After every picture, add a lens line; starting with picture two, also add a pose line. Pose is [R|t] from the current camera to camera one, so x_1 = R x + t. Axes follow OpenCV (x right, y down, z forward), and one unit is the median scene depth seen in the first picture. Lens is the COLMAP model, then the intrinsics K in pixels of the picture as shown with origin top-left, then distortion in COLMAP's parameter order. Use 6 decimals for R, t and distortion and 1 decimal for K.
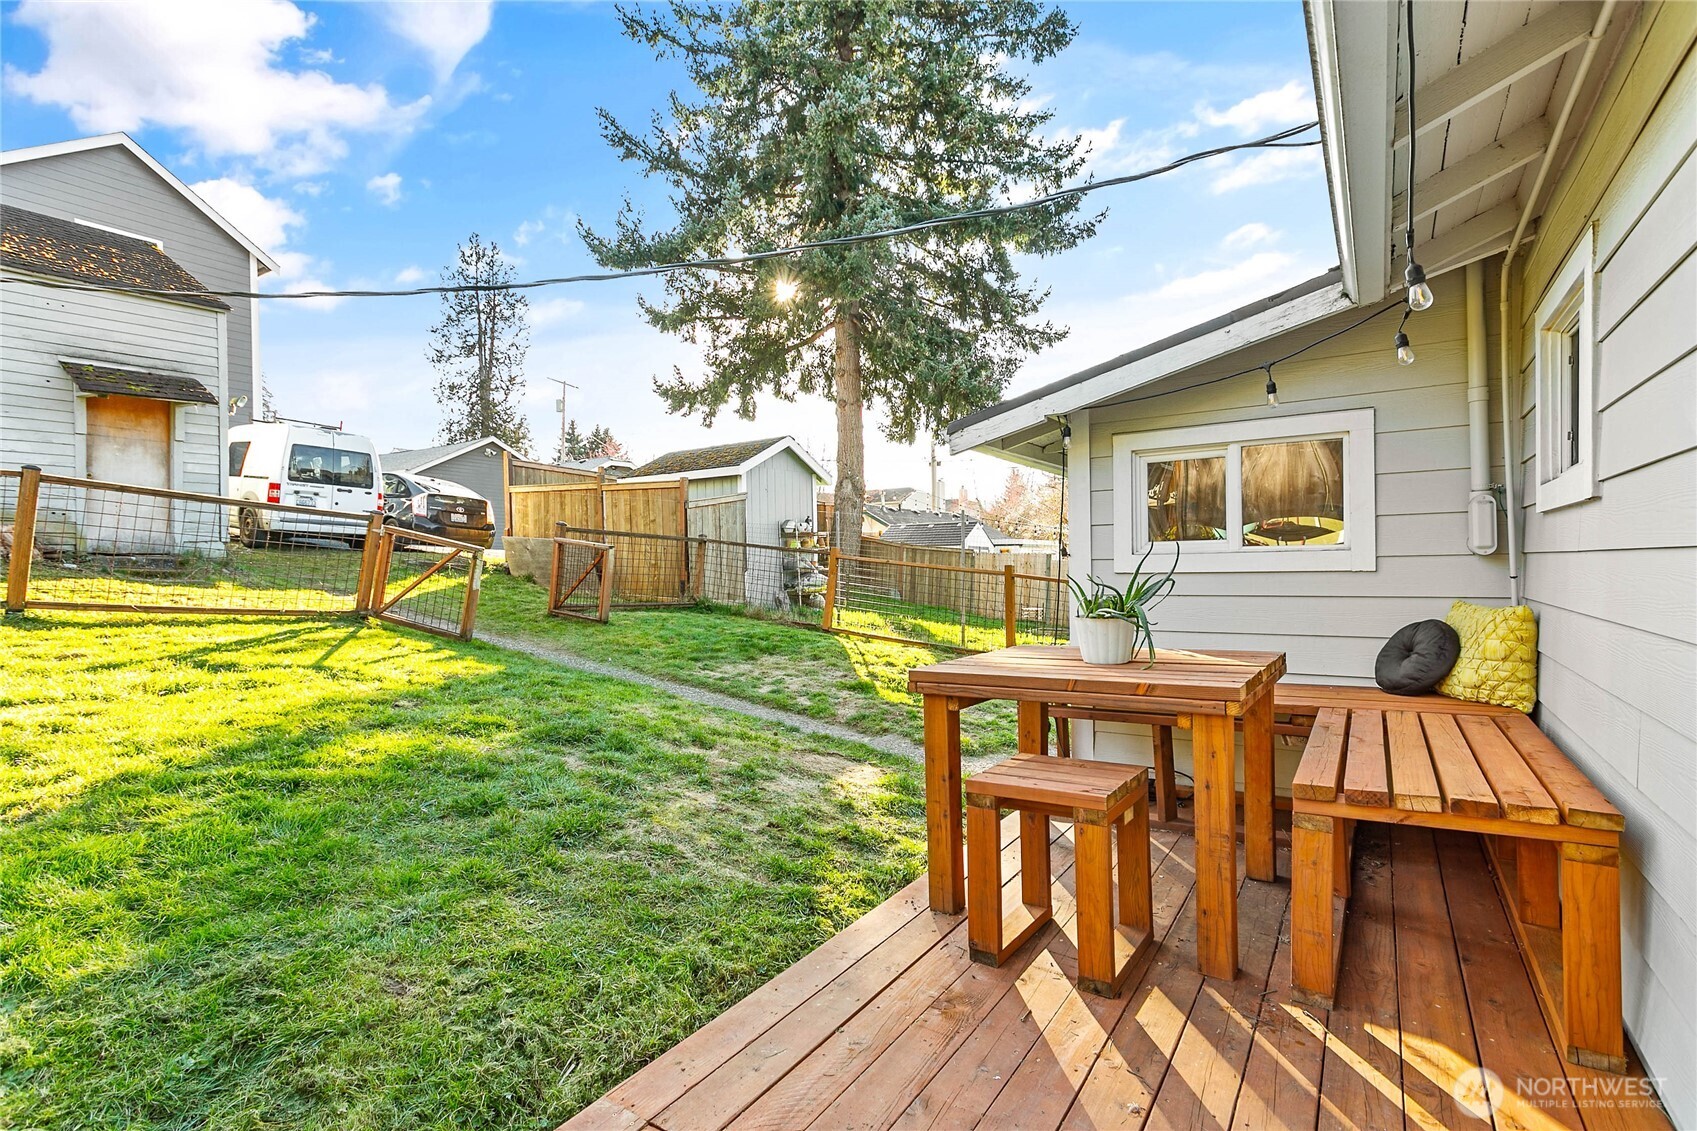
lens RADIAL K [[801.6, 0, 841.0], [0, 801.6, 559.6], [0, 0, 1]] dist [-0.000775, 0.000095]
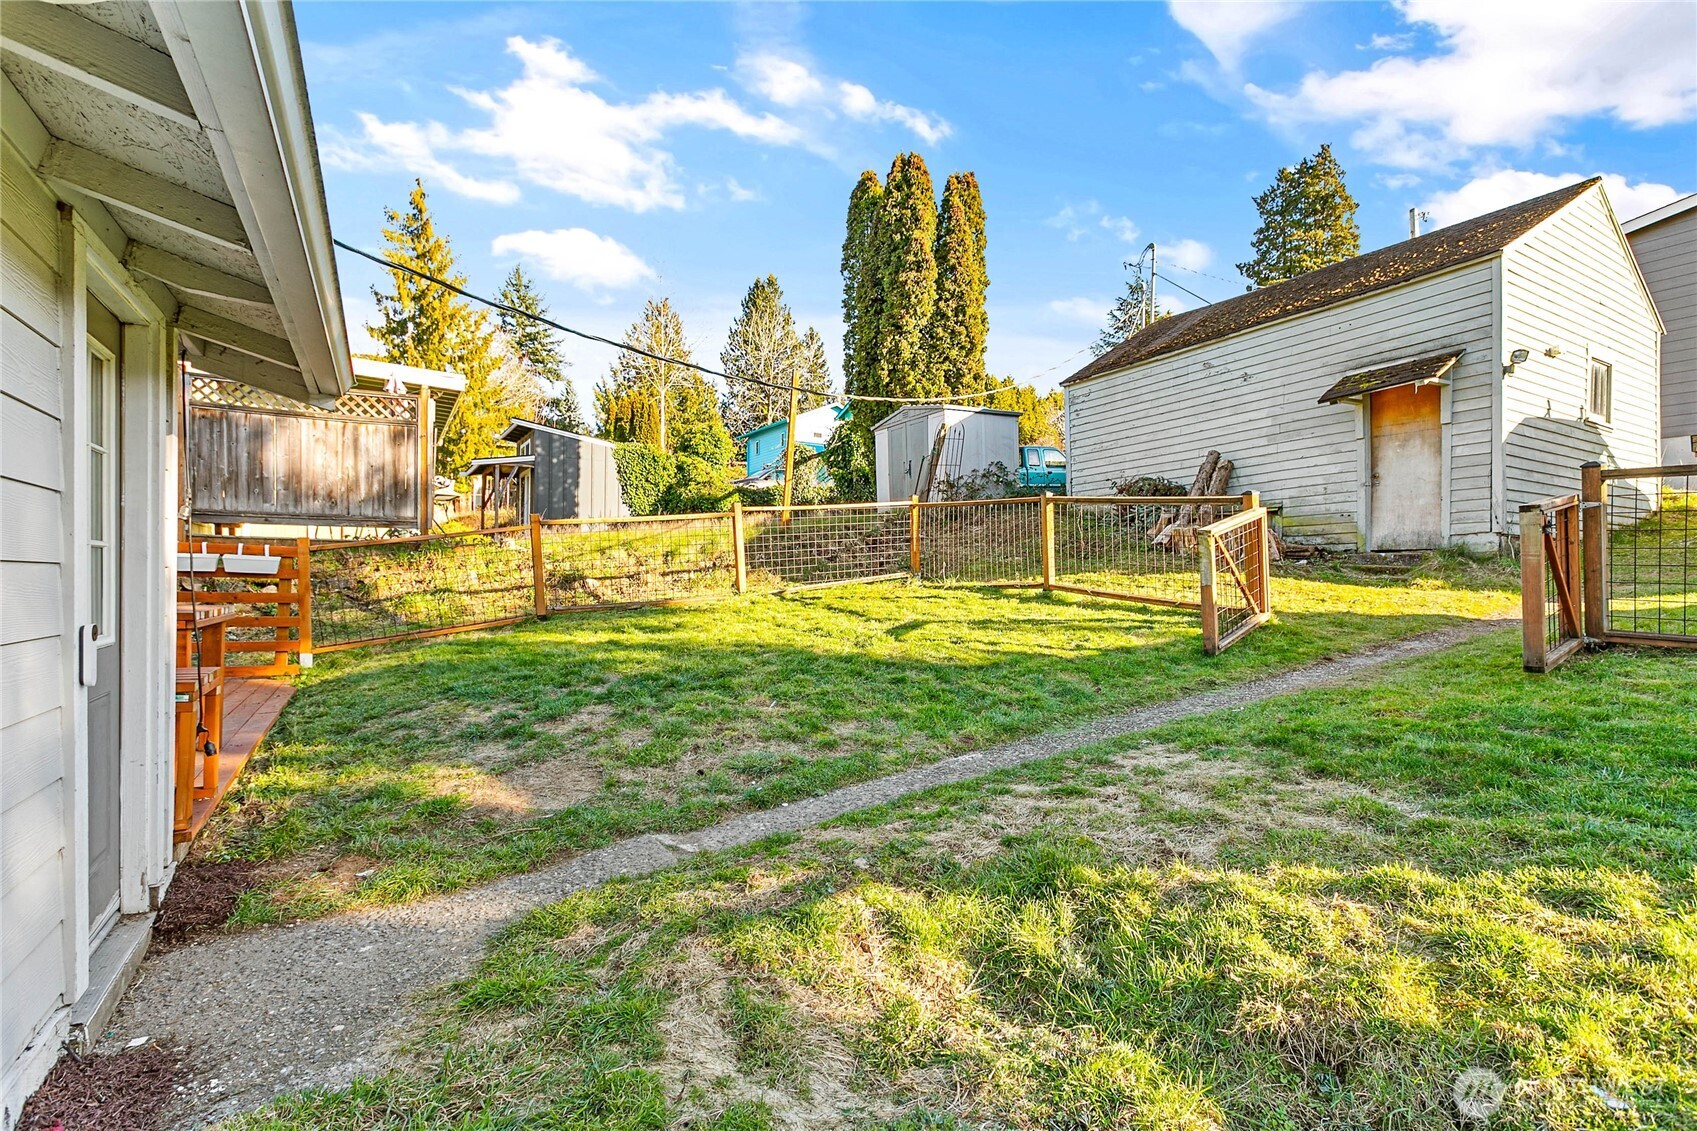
lens RADIAL K [[801.6, 0, 841.0], [0, 801.6, 559.6], [0, 0, 1]] dist [-0.000775, 0.000095]
pose [[-0.451408, -0.016414, -0.892167, 0.298775], [0.001864, 0.999811, -0.019338, 0.021844], [0.892316, -0.010393, -0.451292, 0.838973]]
